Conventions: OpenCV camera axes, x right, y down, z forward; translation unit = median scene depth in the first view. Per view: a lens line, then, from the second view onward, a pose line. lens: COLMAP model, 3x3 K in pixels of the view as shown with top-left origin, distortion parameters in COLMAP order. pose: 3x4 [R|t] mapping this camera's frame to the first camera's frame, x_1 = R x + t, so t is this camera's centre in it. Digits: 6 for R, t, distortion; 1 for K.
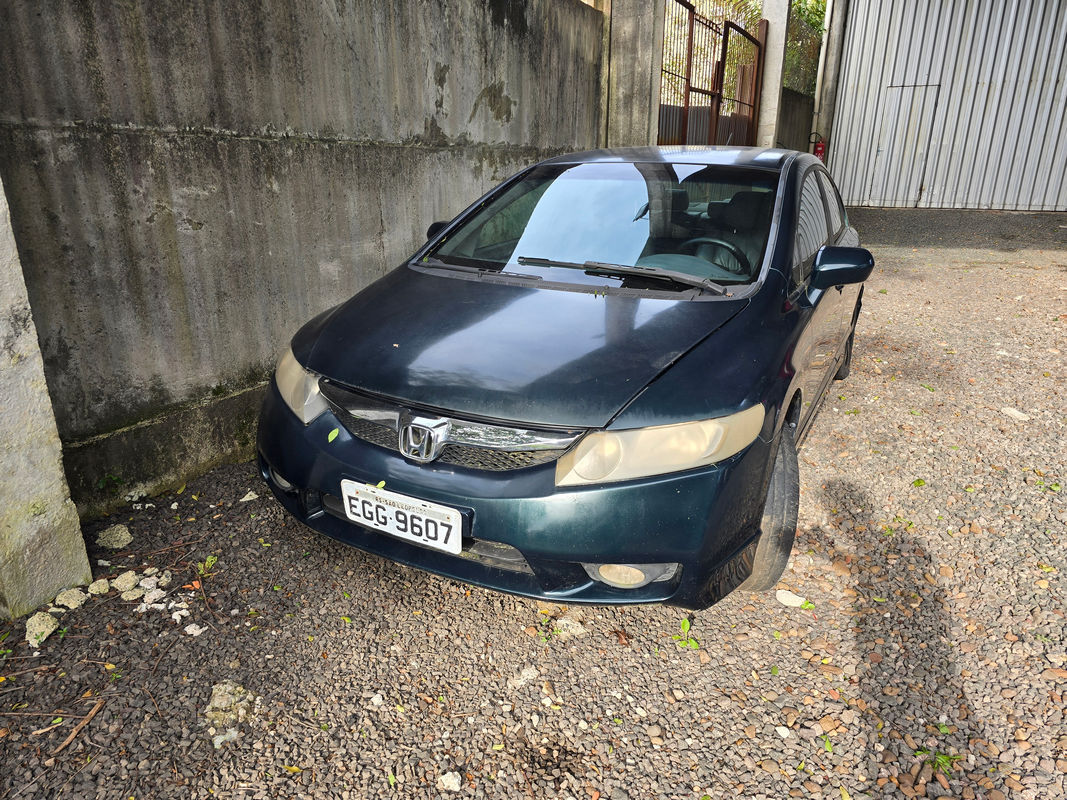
lens RADIAL K [[715.1, 0, 535.7], [0, 715.1, 402.8], [0, 0, 1]] dist [0.058261, -0.048411]
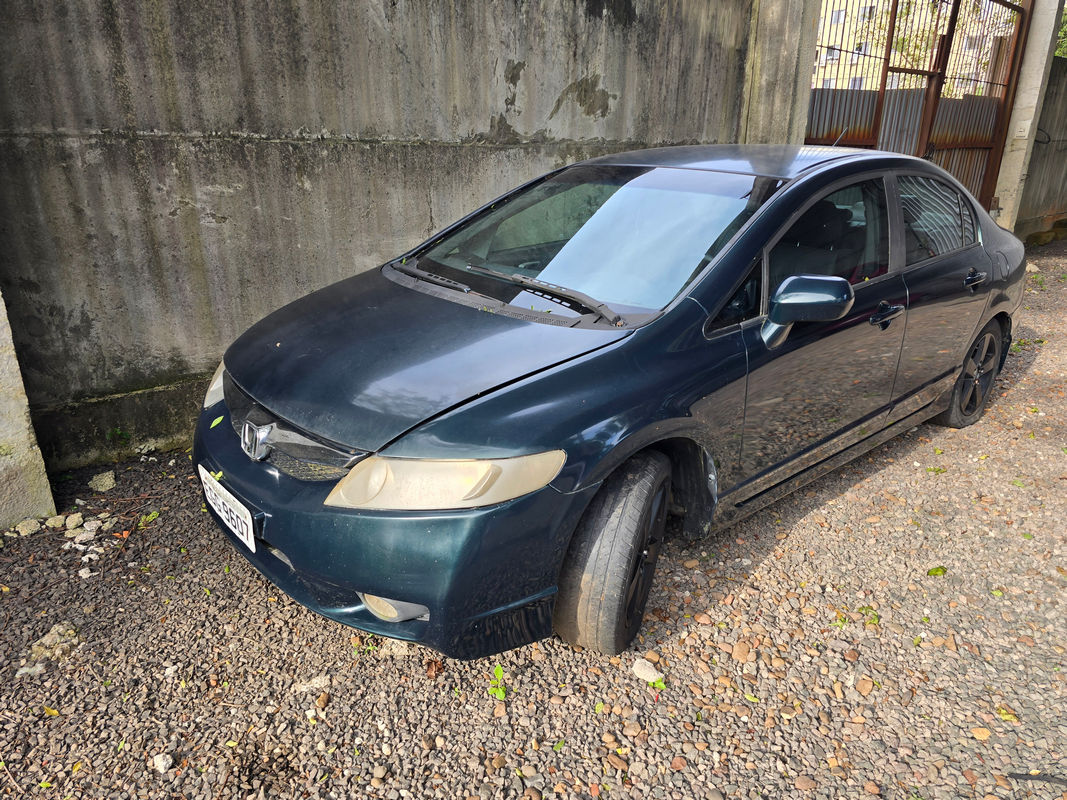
lens RADIAL K [[715.1, 0, 536.8], [0, 715.1, 401.3], [0, 0, 1]] dist [0.058261, -0.048411]
pose [[0.935338, 0.122219, -0.331971, 0.313671], [-0.115935, 0.992501, 0.038751, -0.050067], [0.334217, 0.002242, 0.942493, 0.079795]]
